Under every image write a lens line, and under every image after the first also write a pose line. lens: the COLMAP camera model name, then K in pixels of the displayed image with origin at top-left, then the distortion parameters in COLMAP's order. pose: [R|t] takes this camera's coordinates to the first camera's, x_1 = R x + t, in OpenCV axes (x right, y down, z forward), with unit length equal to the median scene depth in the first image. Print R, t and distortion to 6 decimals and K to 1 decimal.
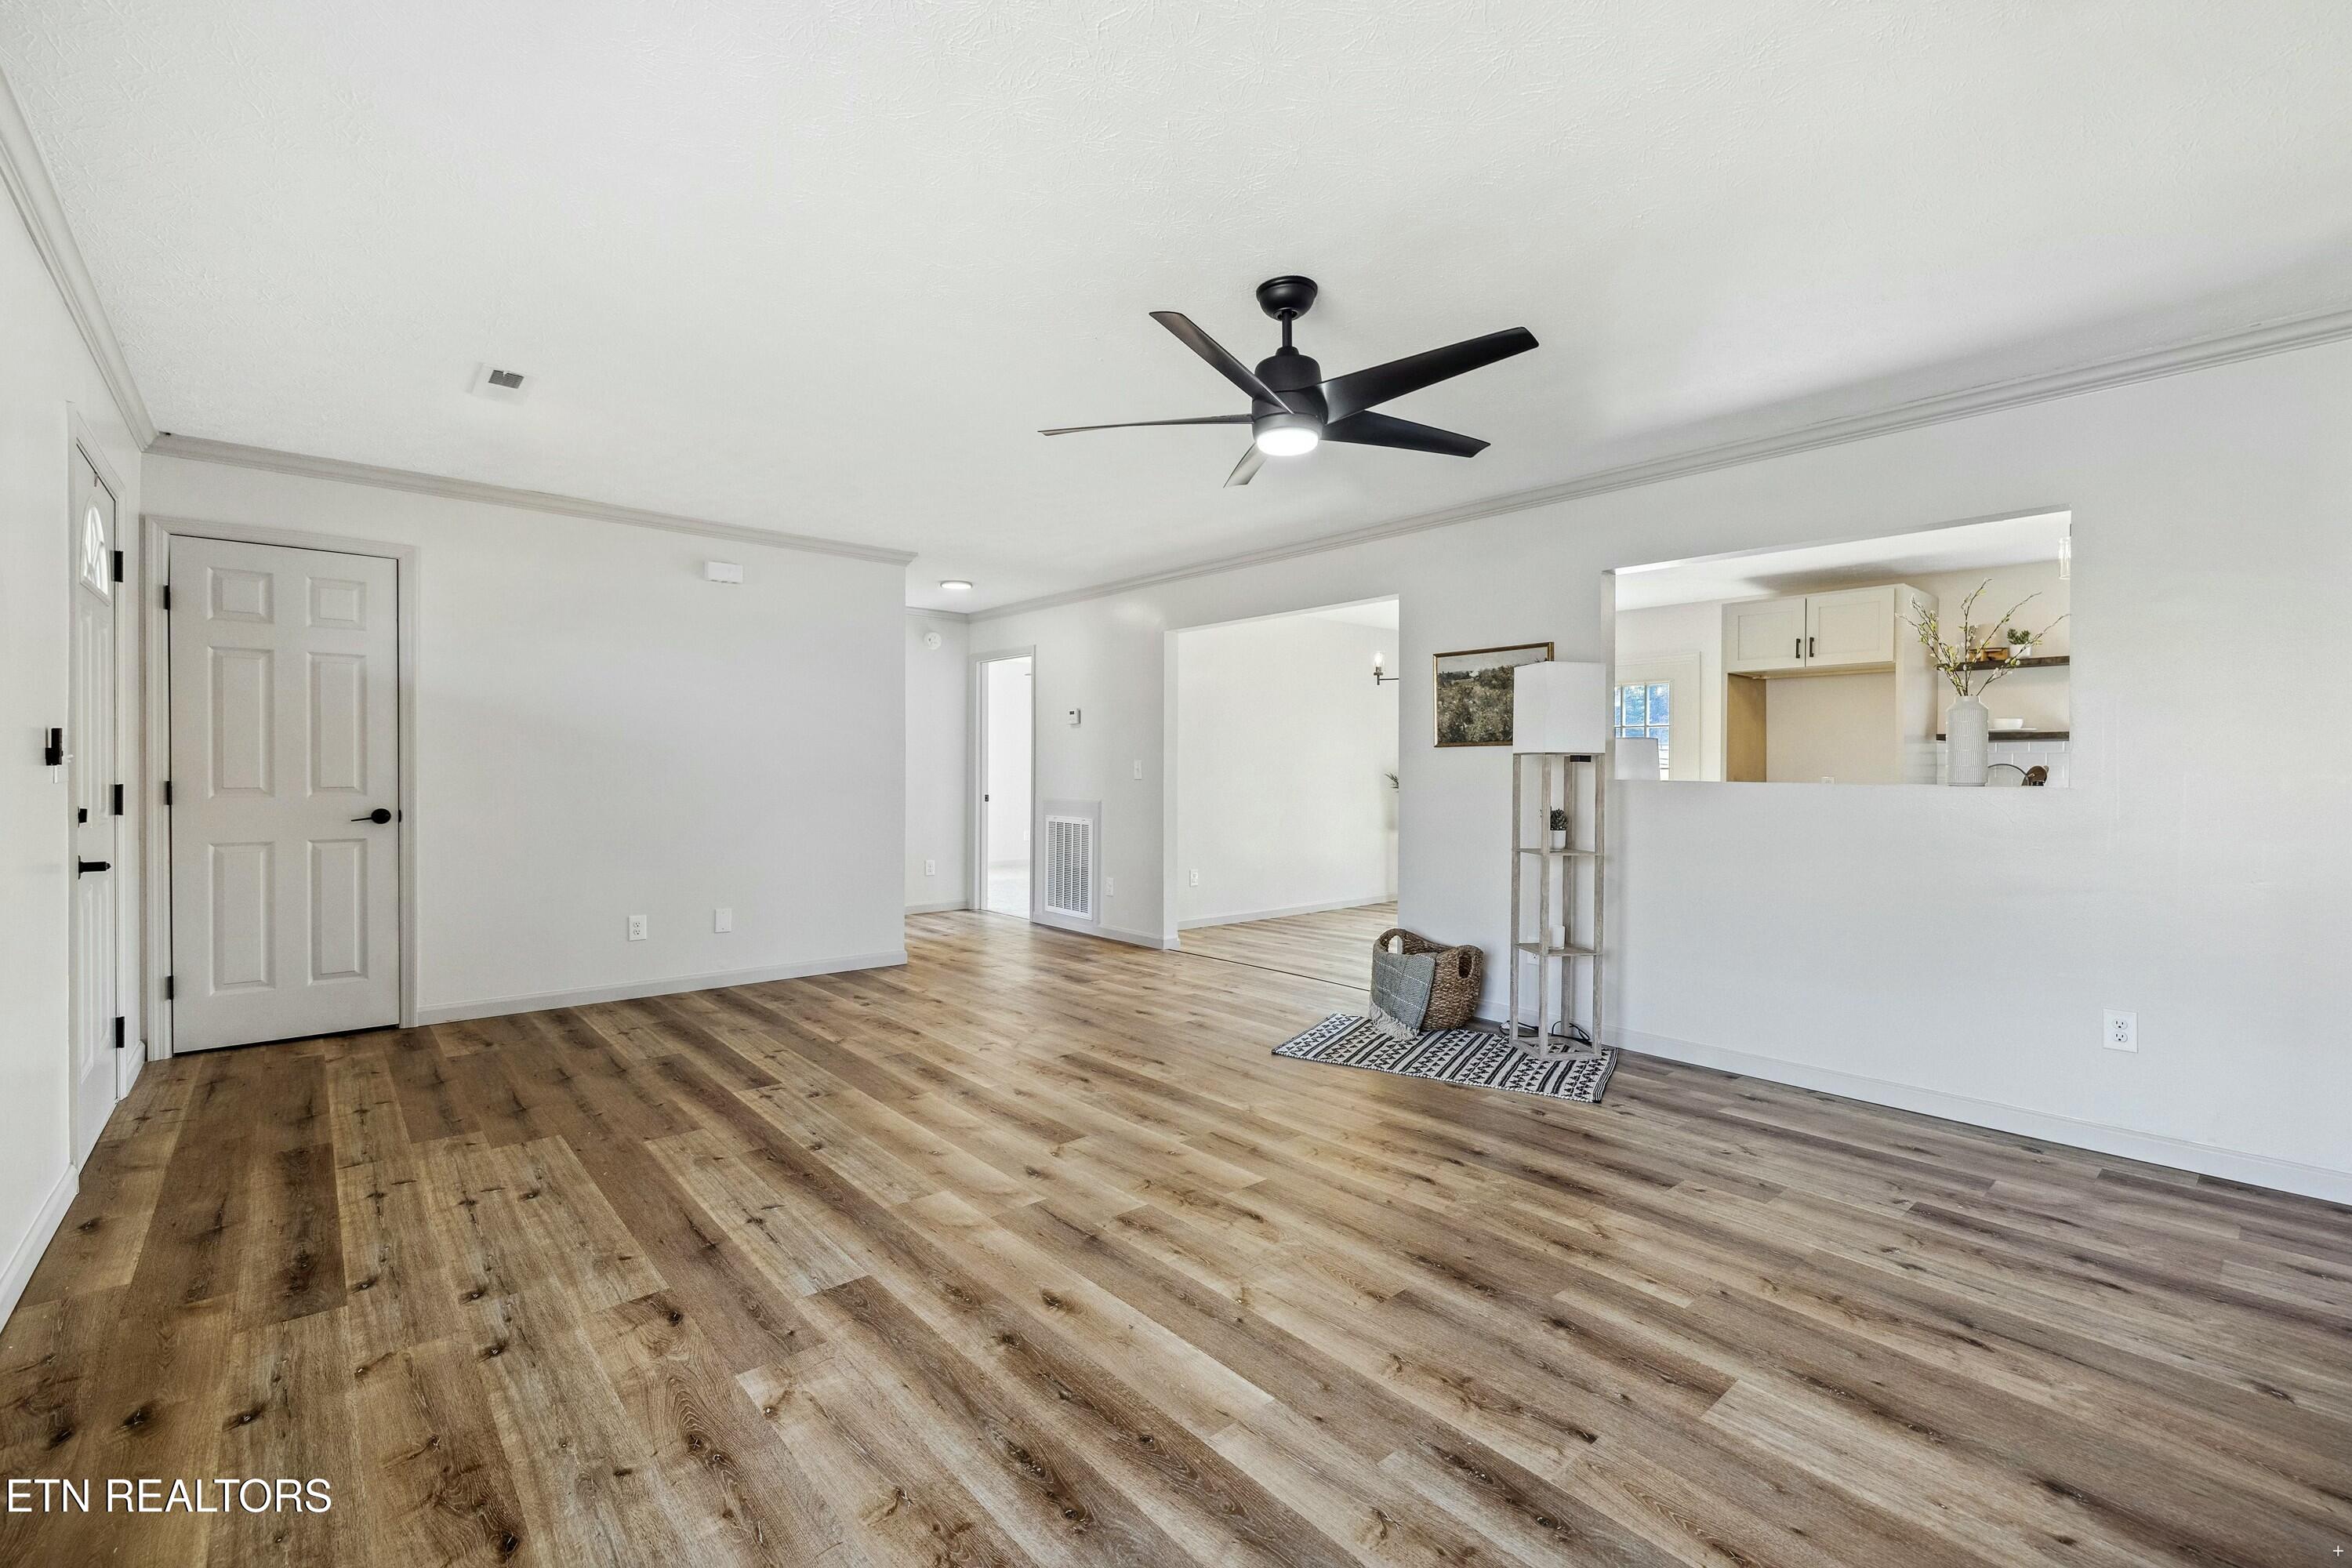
lens RADIAL K [[1004.3, 0, 1124.5], [0, 1004.3, 767.3], [0, 0, 1]] dist [-0.002128, -0.001003]
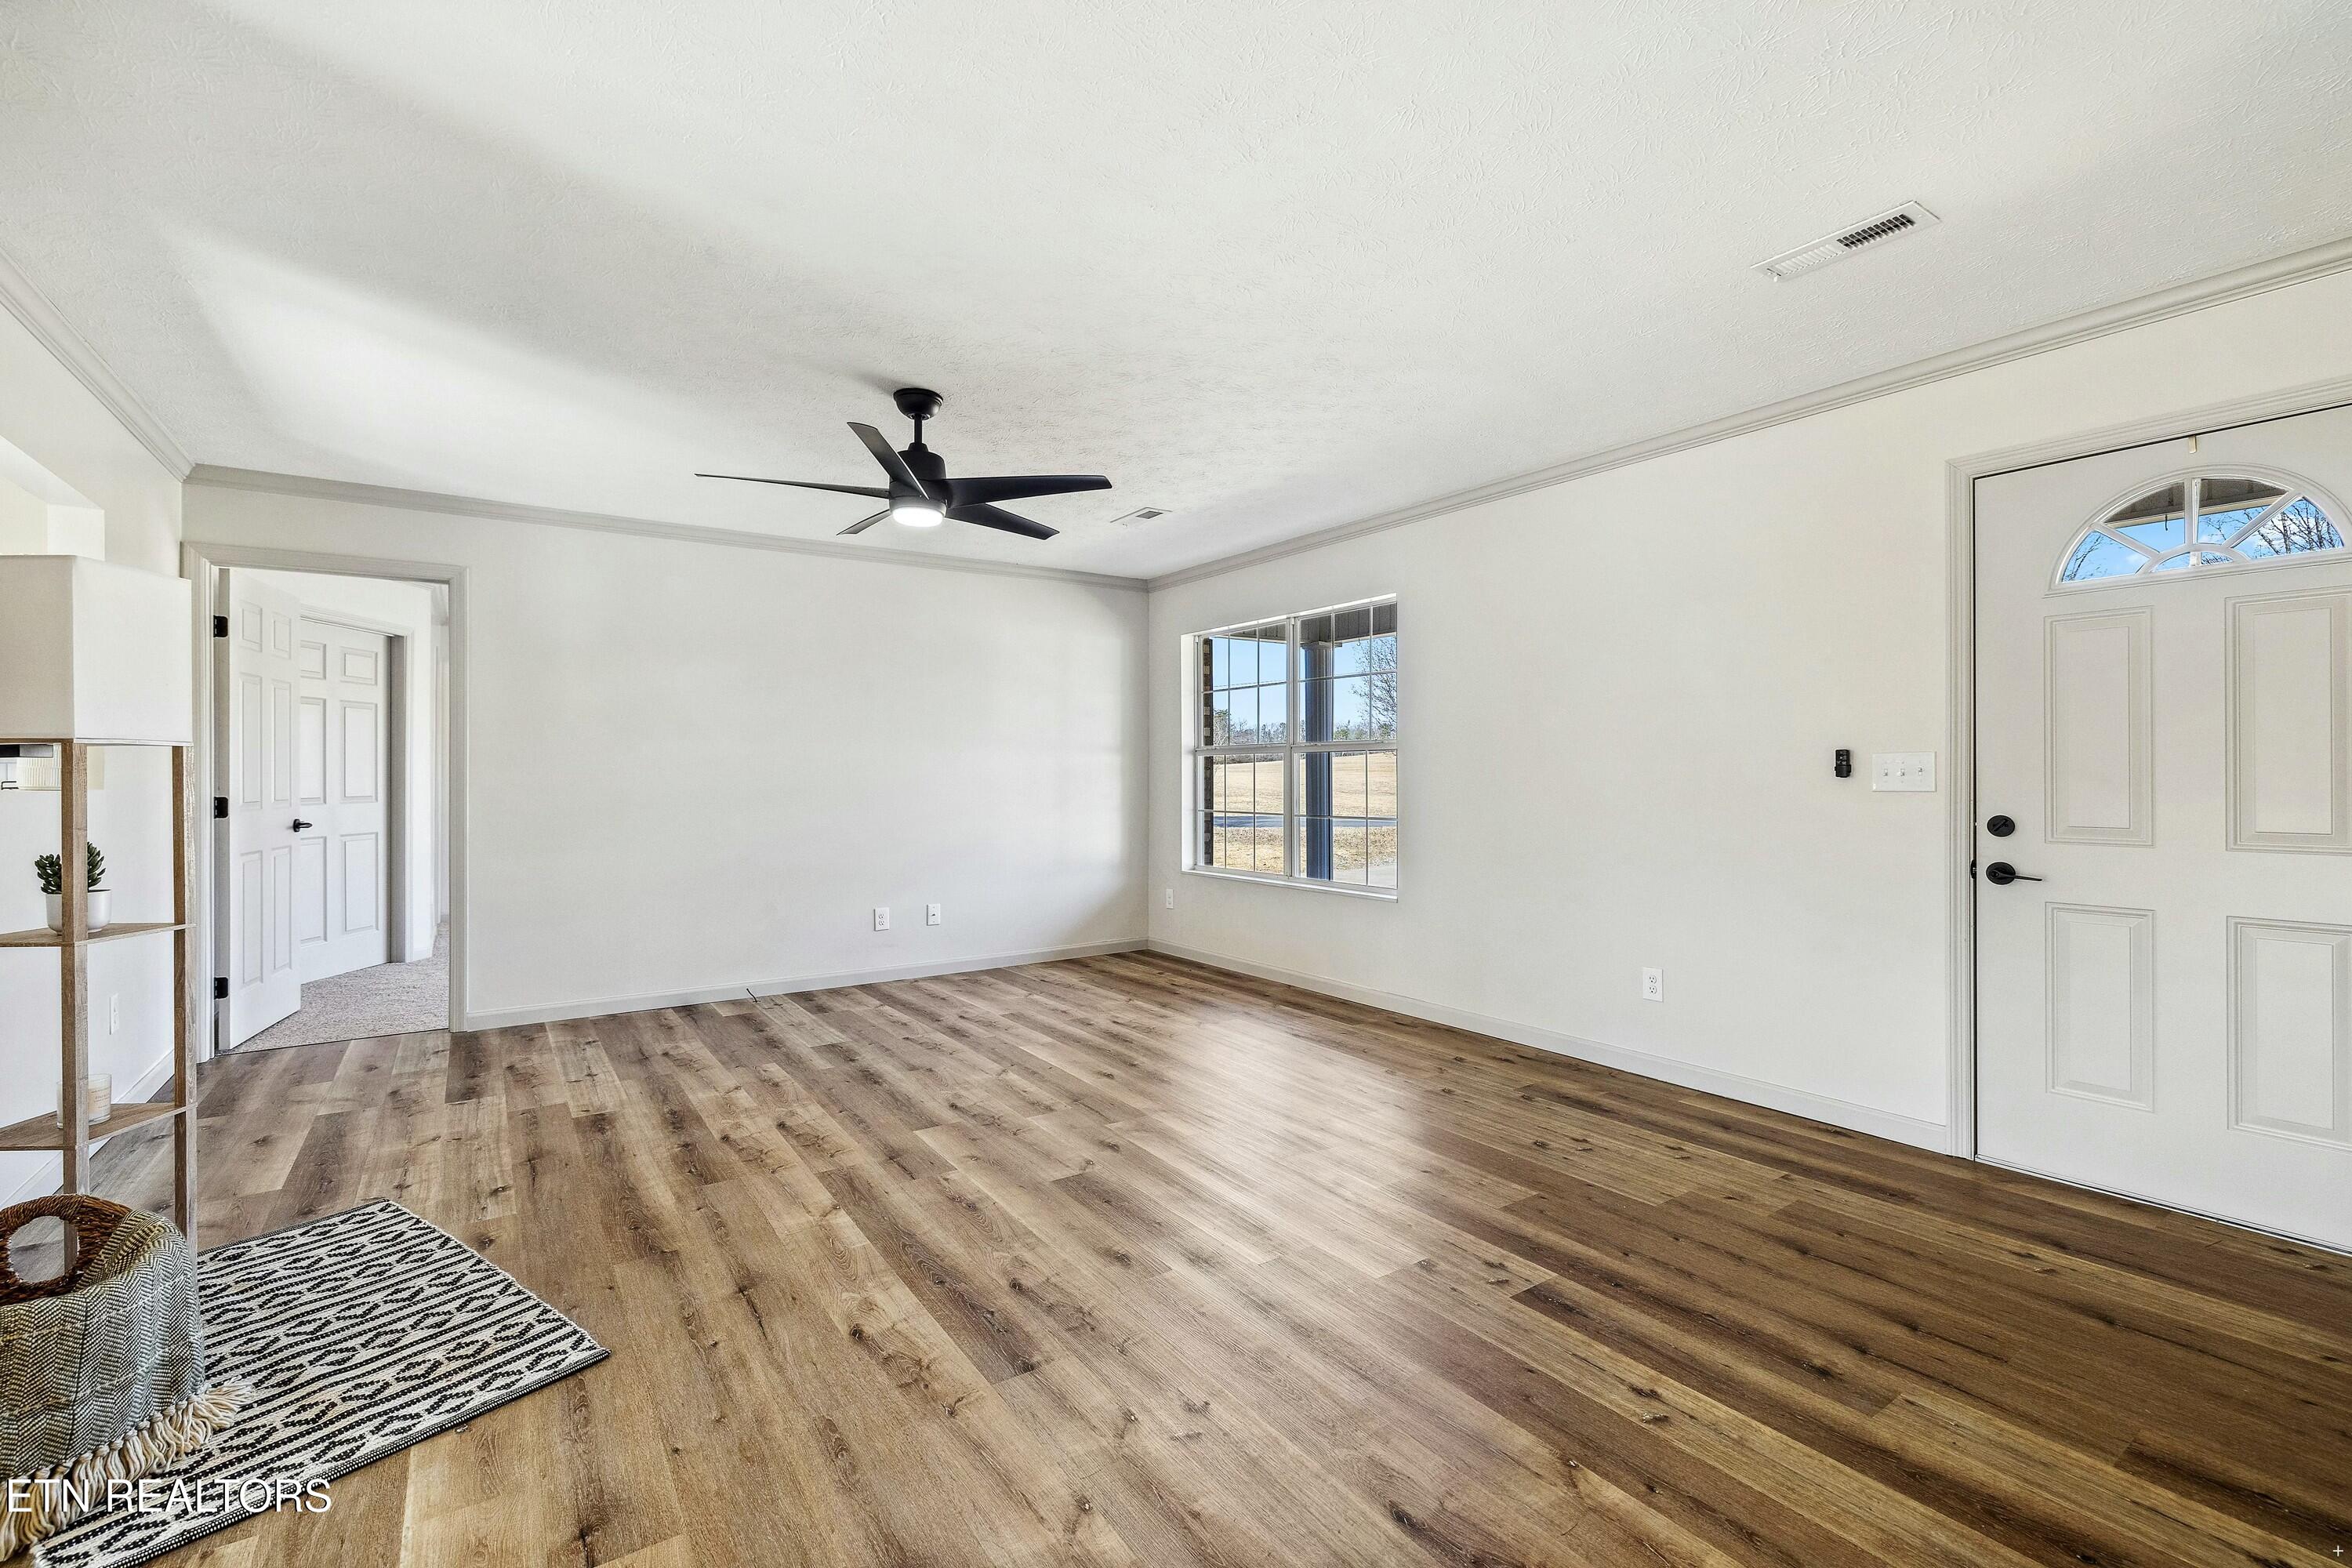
lens RADIAL K [[1004.3, 0, 1178.1], [0, 1004.3, 776.3], [0, 0, 1]] dist [-0.002128, -0.001003]
pose [[-0.998199, -0.006068, 0.059684, -0.211279], [-0.006214, 0.999978, -0.002268, 0.001695], [-0.059668, -0.002635, -0.998215, 1.966694]]
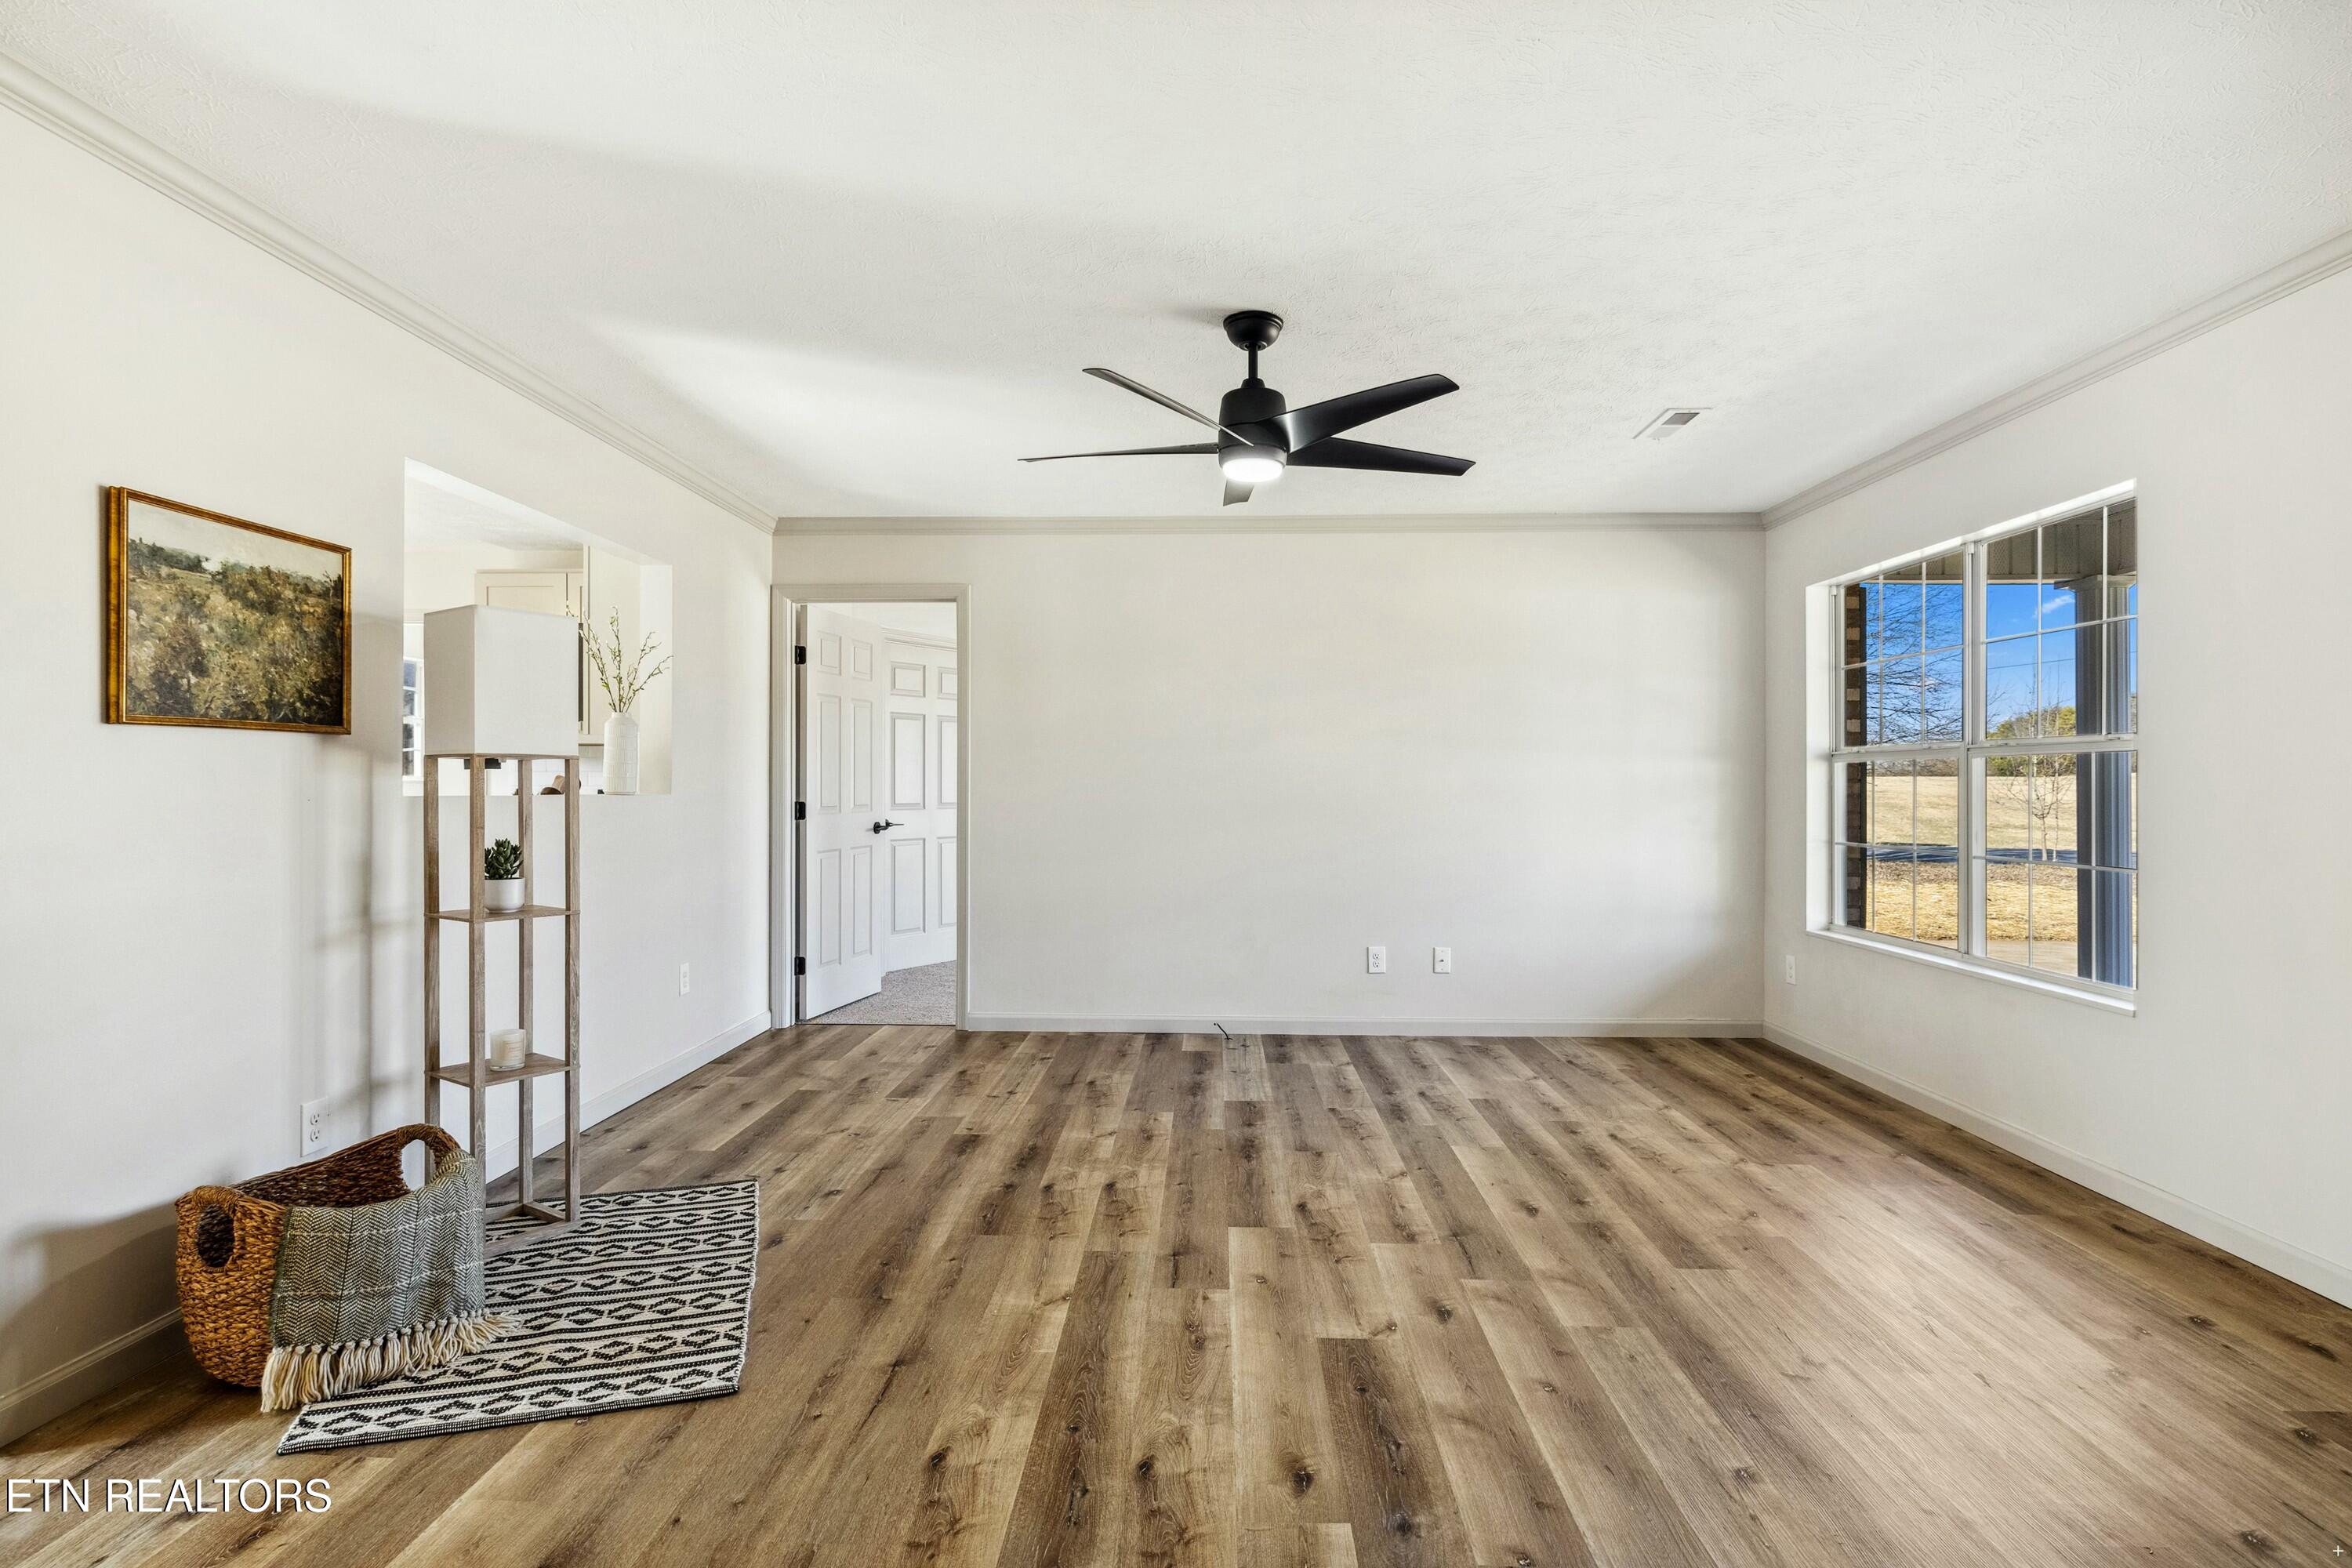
lens RADIAL K [[1173.1, 0, 1197.5], [0, 1173.1, 779.9], [0, 0, 1]] dist [-0.005551, 0.000342]
pose [[-0.770190, -0.010290, 0.637731, -0.488588], [-0.014689, 0.999891, -0.001605, -0.005667], [-0.637645, -0.010604, -0.770257, 1.718663]]
